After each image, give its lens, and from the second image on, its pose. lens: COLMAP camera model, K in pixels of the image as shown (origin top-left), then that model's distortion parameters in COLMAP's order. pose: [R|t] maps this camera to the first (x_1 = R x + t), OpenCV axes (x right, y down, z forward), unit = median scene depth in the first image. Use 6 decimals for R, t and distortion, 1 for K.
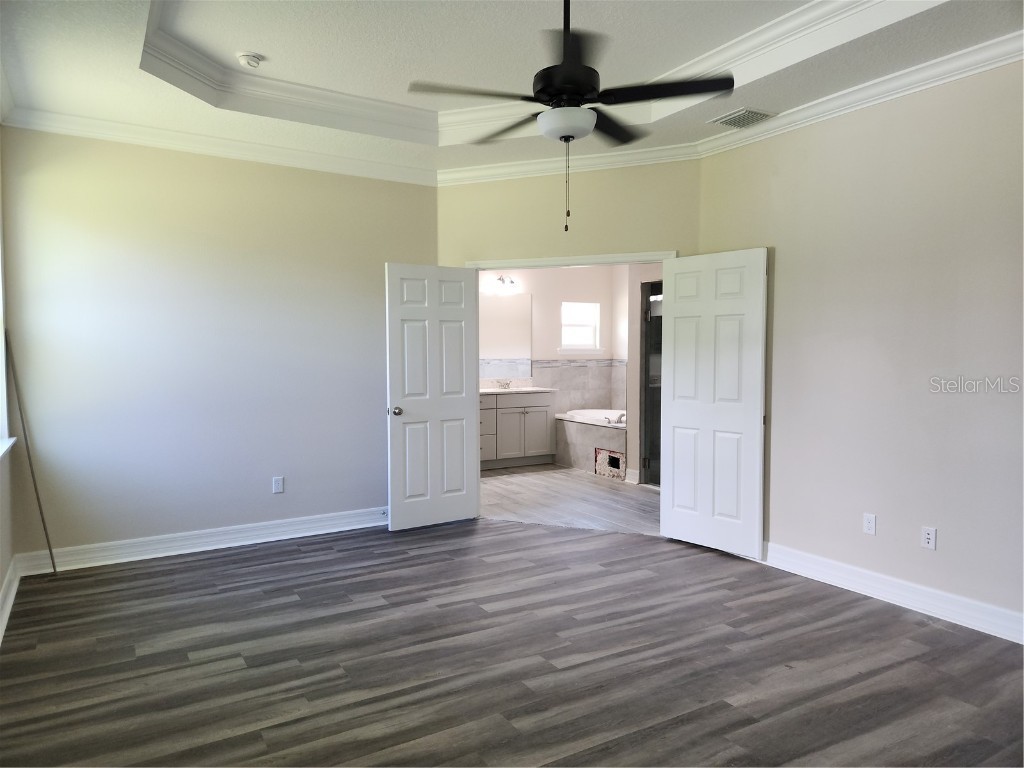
lens RADIAL K [[688.4, 0, 508.8], [0, 688.4, 388.0], [0, 0, 1]] dist [0.050737, -0.052430]
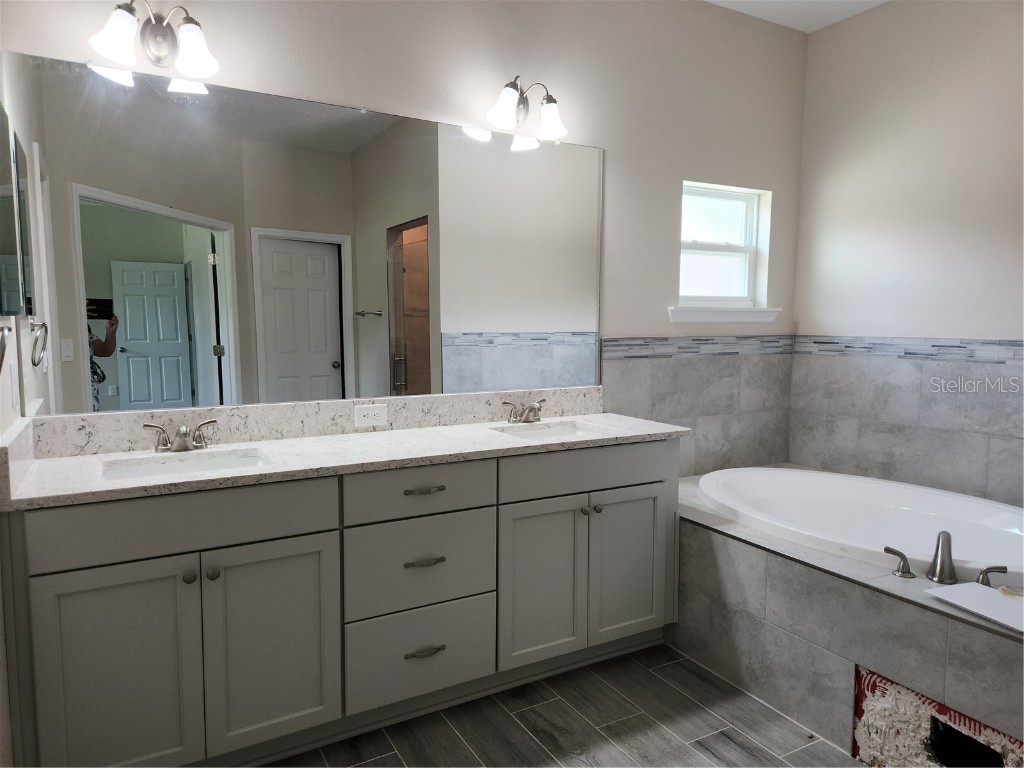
lens RADIAL K [[688.4, 0, 515.1], [0, 688.4, 387.7], [0, 0, 1]] dist [0.050737, -0.052430]
pose [[0.999807, 0.006695, -0.018491, -0.005163], [-0.005930, 0.999138, 0.041087, -0.032716], [0.018750, -0.040970, 0.998984, 0.719538]]
